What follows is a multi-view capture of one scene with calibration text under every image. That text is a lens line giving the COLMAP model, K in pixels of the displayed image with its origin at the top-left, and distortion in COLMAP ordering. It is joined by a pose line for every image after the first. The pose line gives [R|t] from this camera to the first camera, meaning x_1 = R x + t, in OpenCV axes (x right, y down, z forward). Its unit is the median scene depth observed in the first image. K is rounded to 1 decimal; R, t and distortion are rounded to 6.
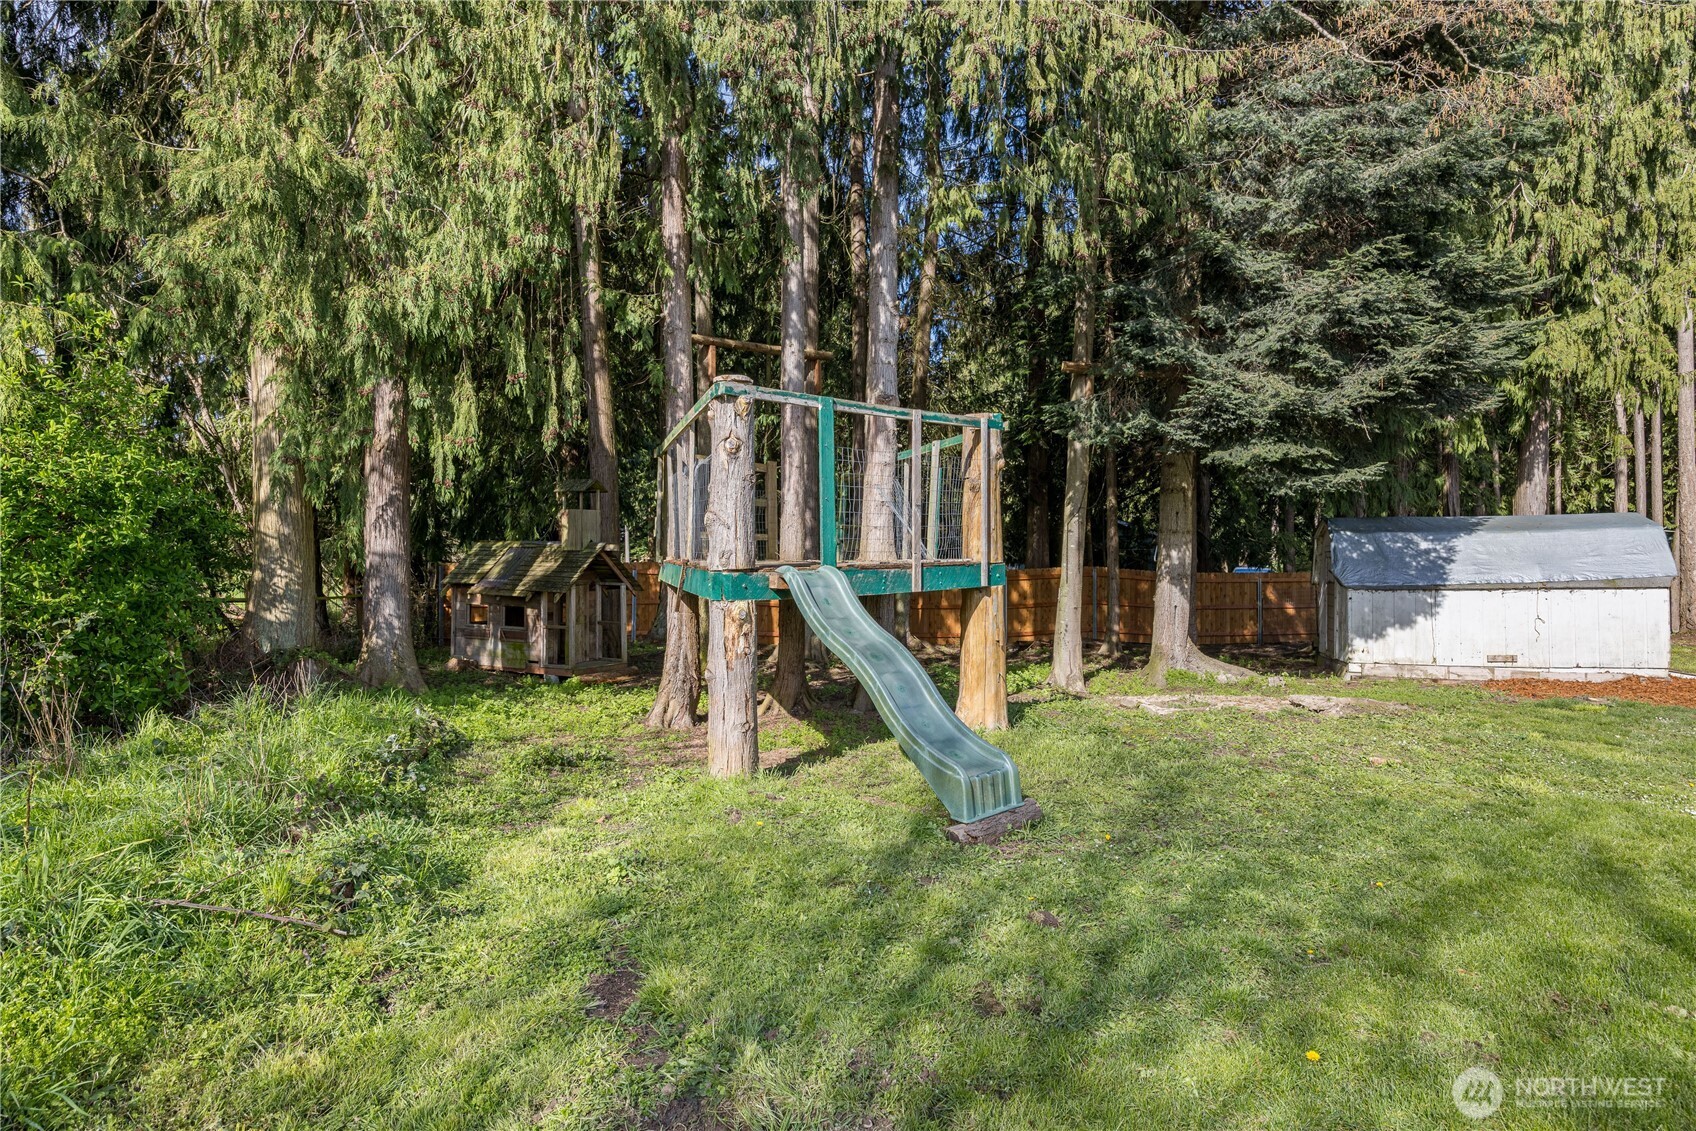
lens RADIAL K [[973.9, 0, 846.6], [0, 973.9, 564.1], [0, 0, 1]] dist [0.000229, -0.000830]
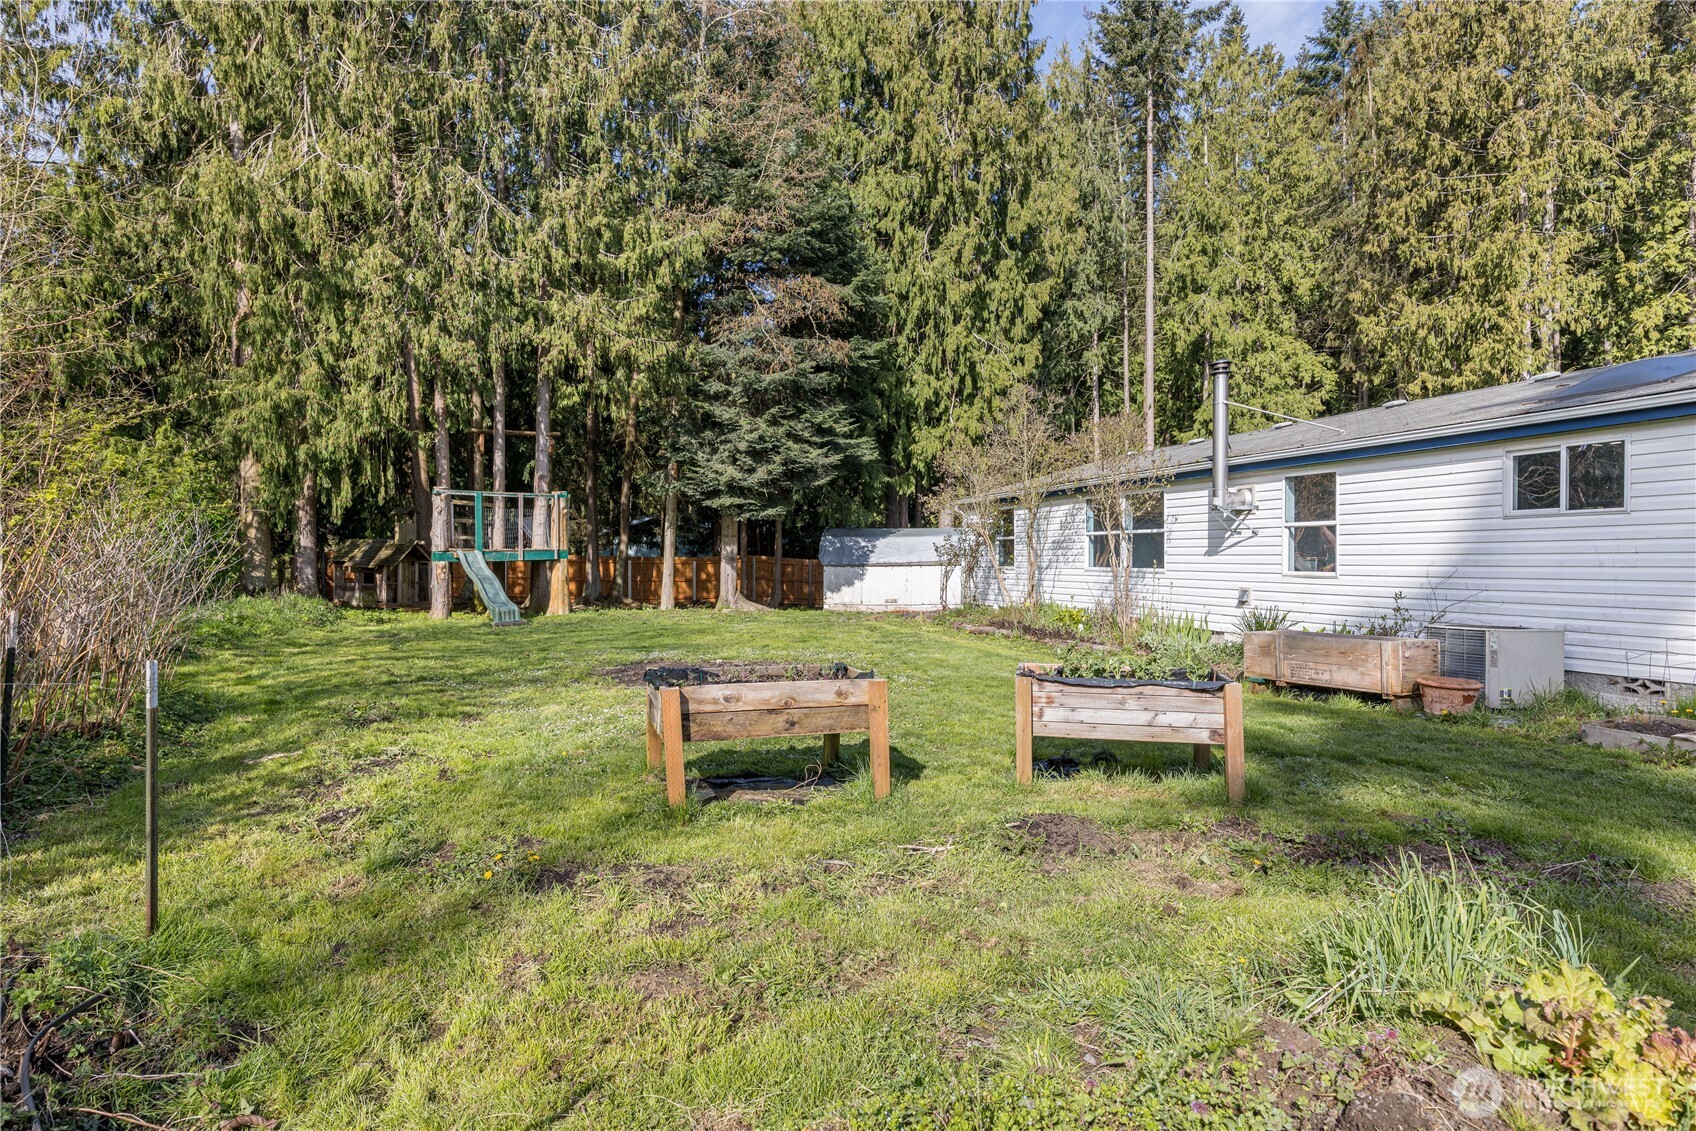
lens RADIAL K [[973.9, 0, 849.9], [0, 973.9, 564.6], [0, 0, 1]] dist [0.000229, -0.000830]
pose [[0.993251, 0.000763, 0.115979, 0.461782], [-0.001174, 0.999993, 0.003478, 0.020913], [-0.115975, -0.003590, 0.993246, -1.248100]]
